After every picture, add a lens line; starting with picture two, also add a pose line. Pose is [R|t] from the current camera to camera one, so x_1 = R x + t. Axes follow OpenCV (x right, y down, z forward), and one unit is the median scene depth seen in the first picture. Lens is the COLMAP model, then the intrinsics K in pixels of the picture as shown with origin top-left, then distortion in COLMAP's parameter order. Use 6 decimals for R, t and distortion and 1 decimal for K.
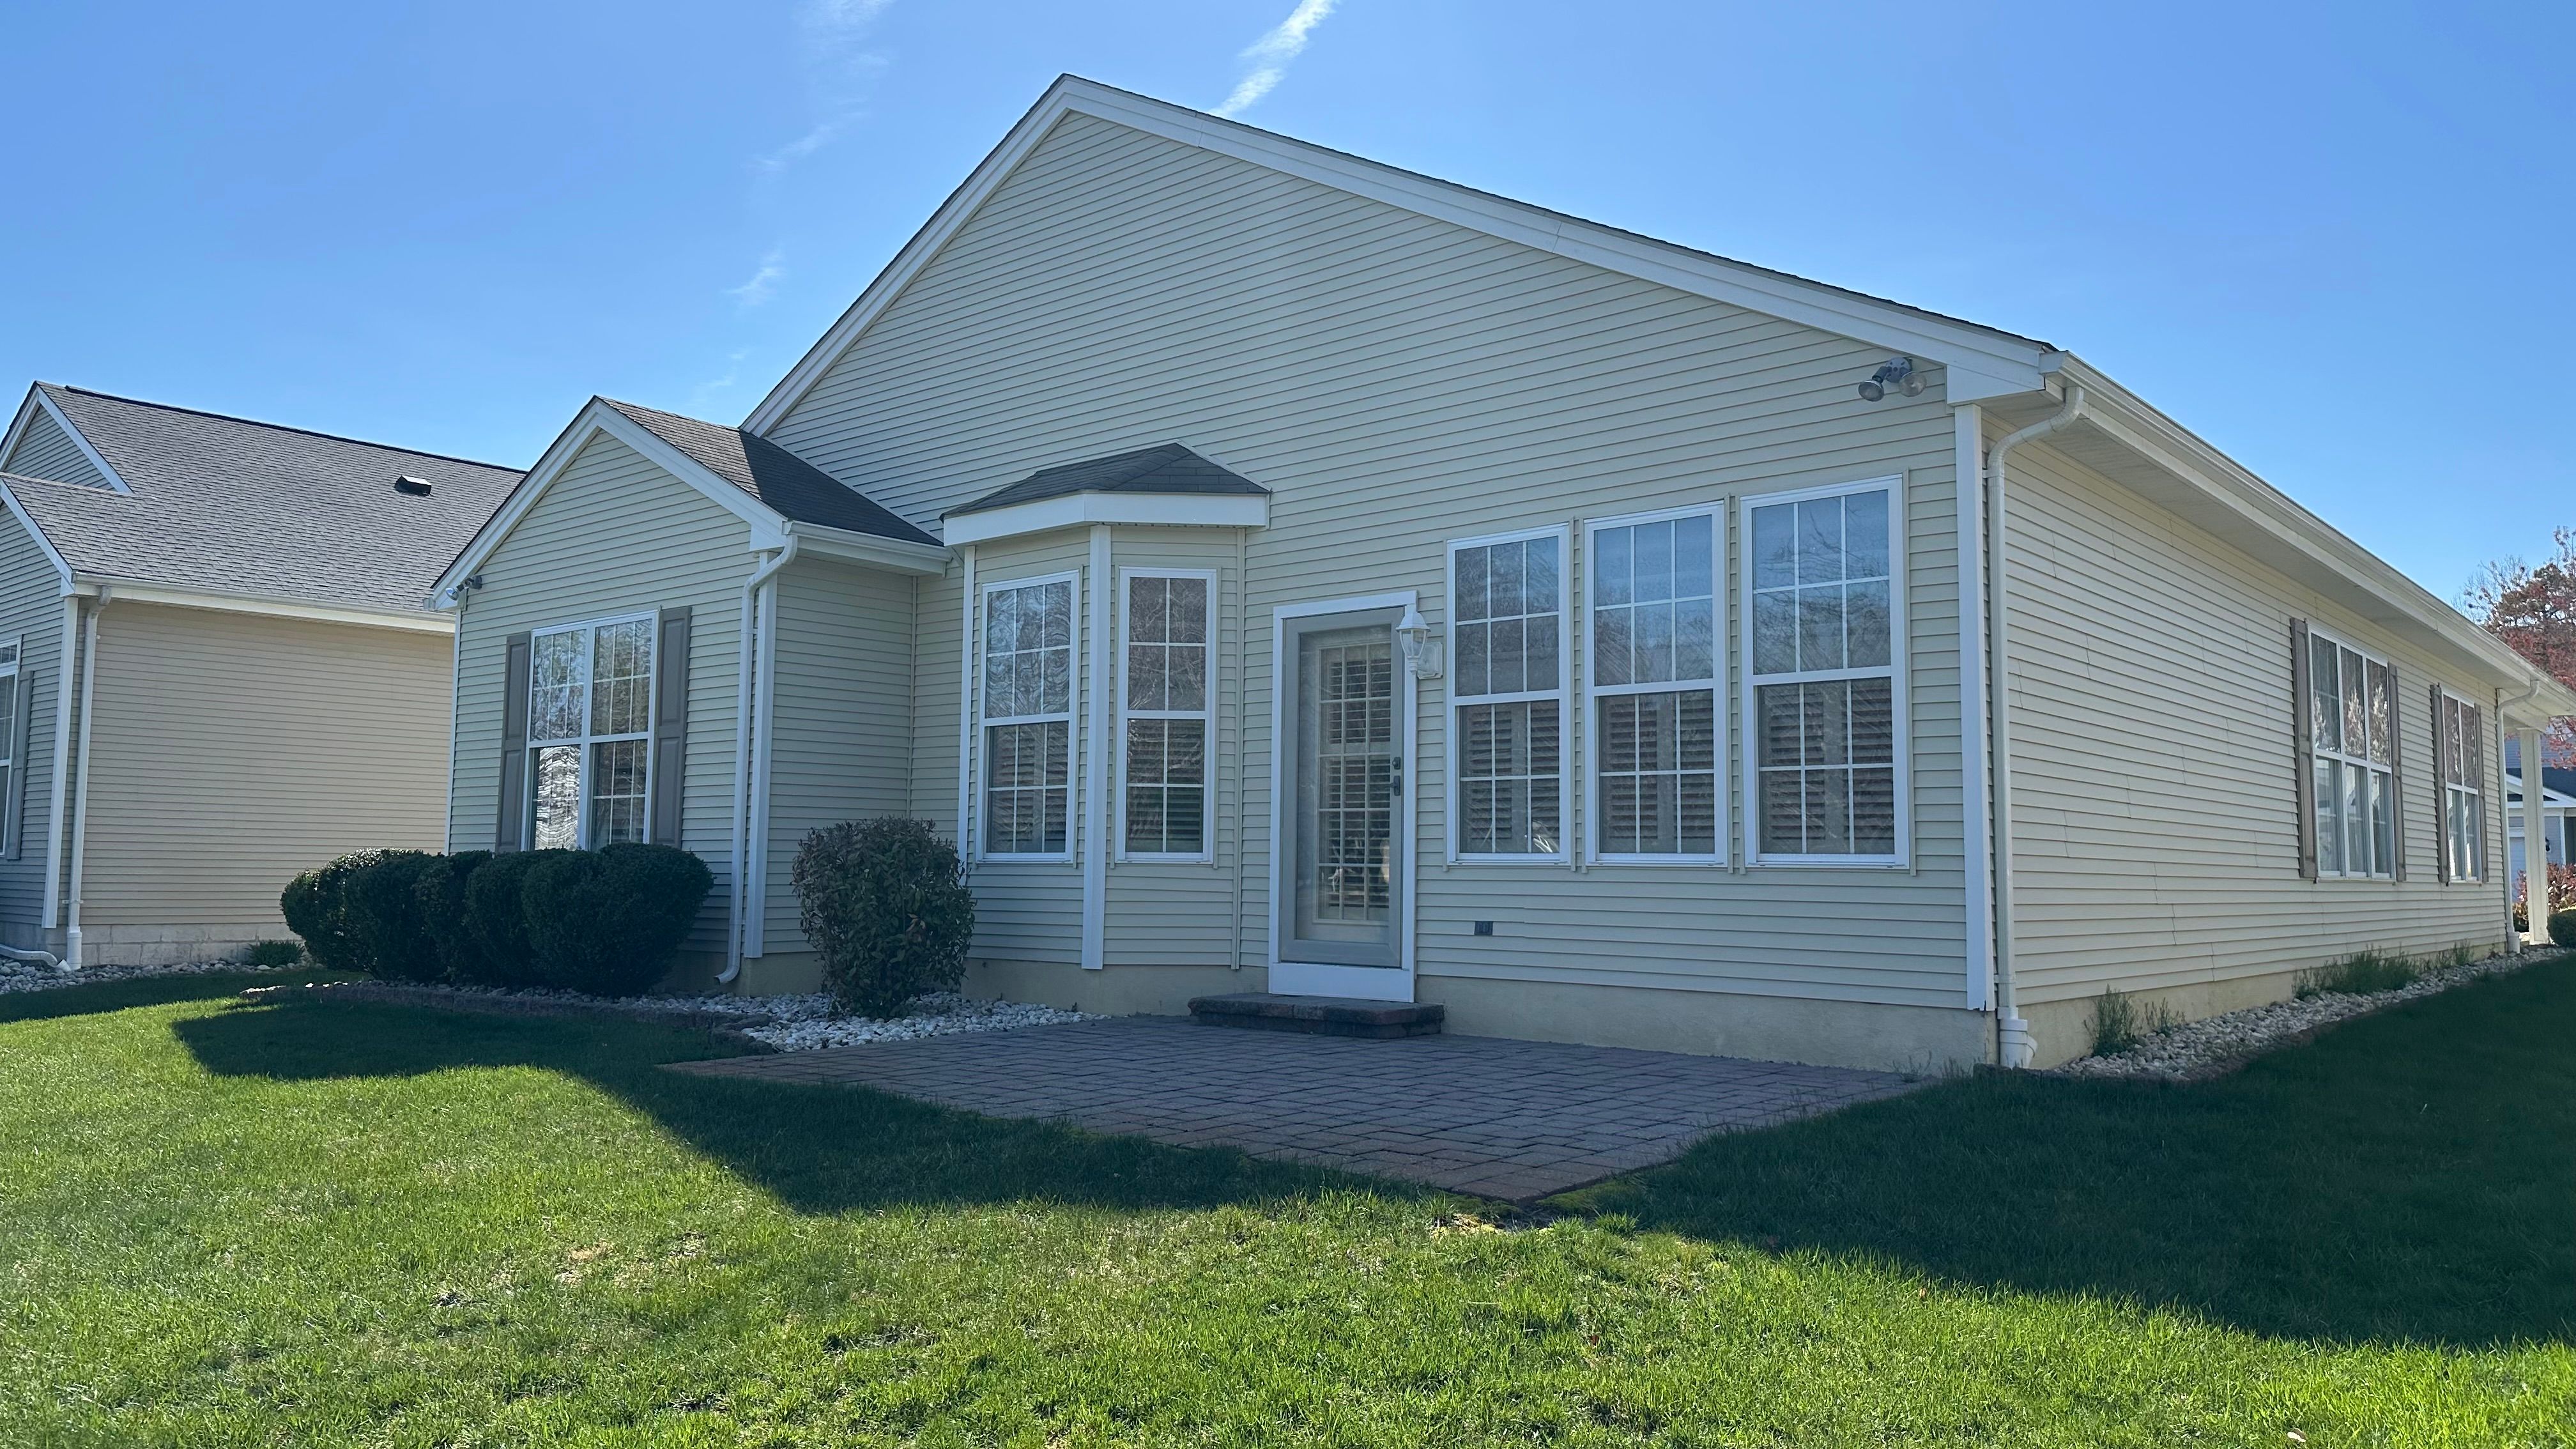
lens RADIAL K [[1765.1, 0, 1303.3], [0, 1765.1, 734.2], [0, 0, 1]] dist [0.131600, -0.187870]
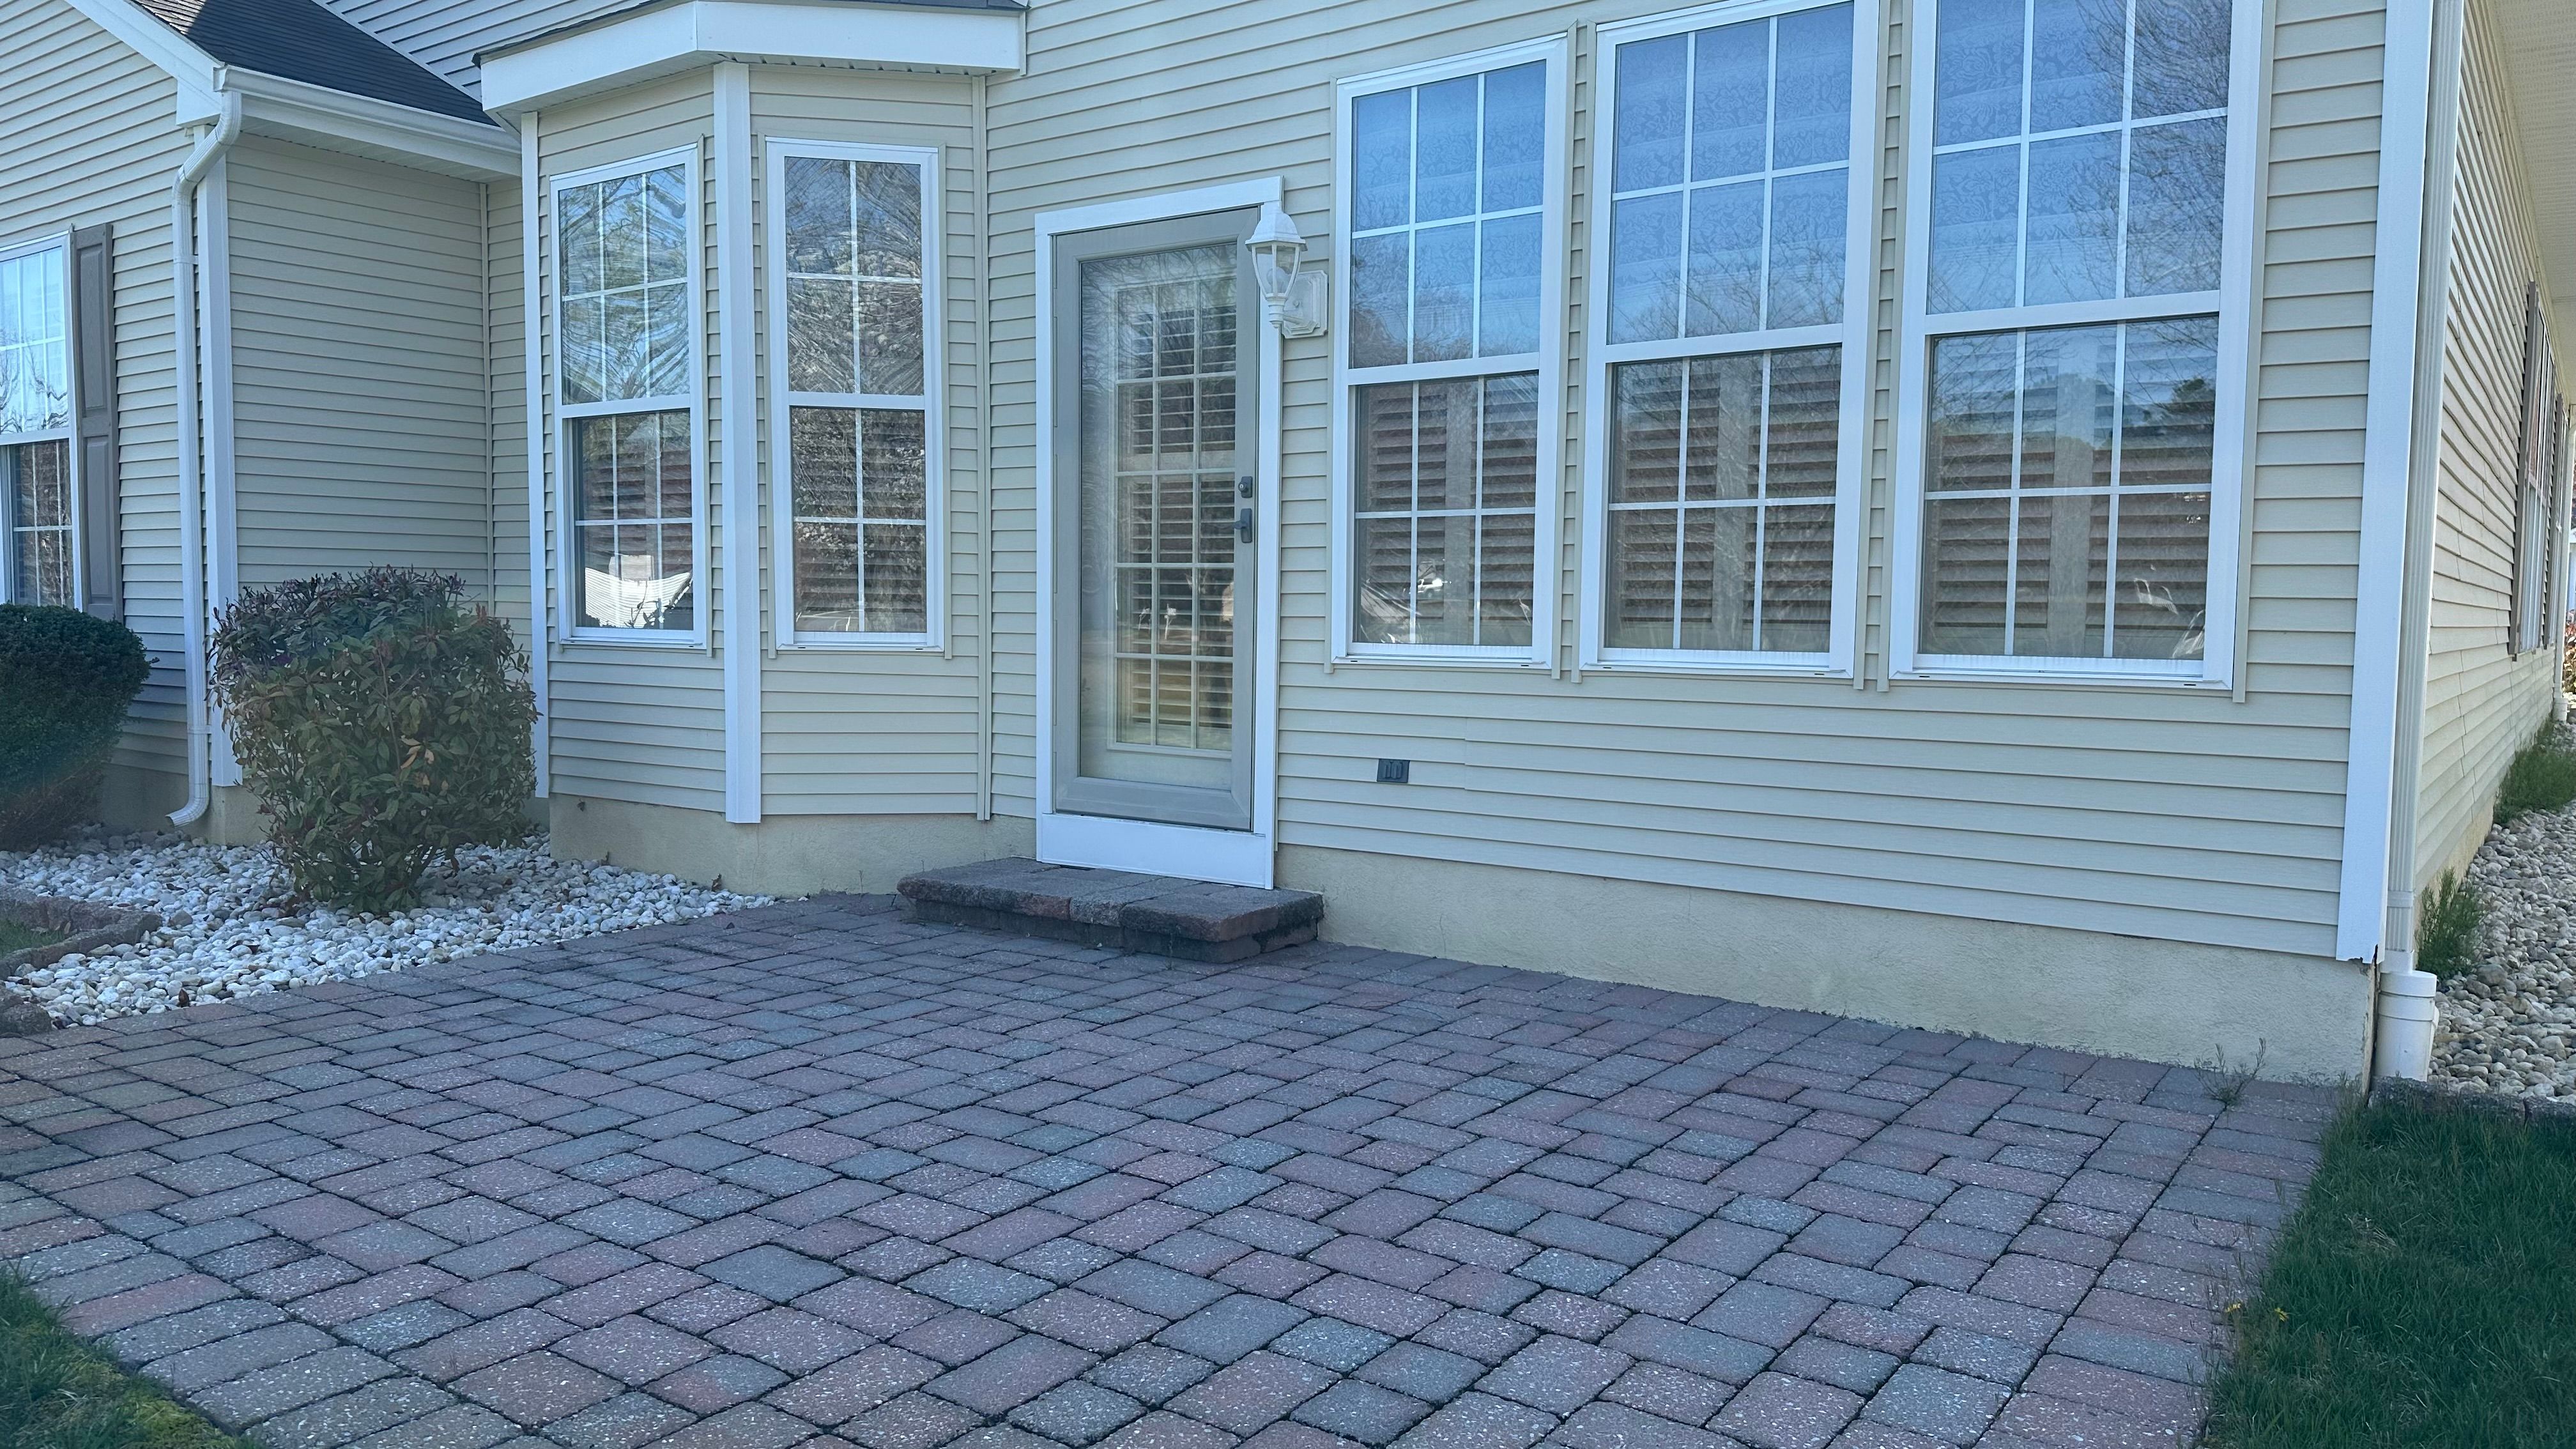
lens RADIAL K [[1765.1, 0, 1303.3], [0, 1765.1, 734.2], [0, 0, 1]] dist [0.131600, -0.187870]
pose [[0.995952, -0.004198, 0.089792, 0.018535], [-0.009091, 0.989083, 0.147078, 0.010916], [-0.089429, -0.147299, 0.985041, 0.402695]]
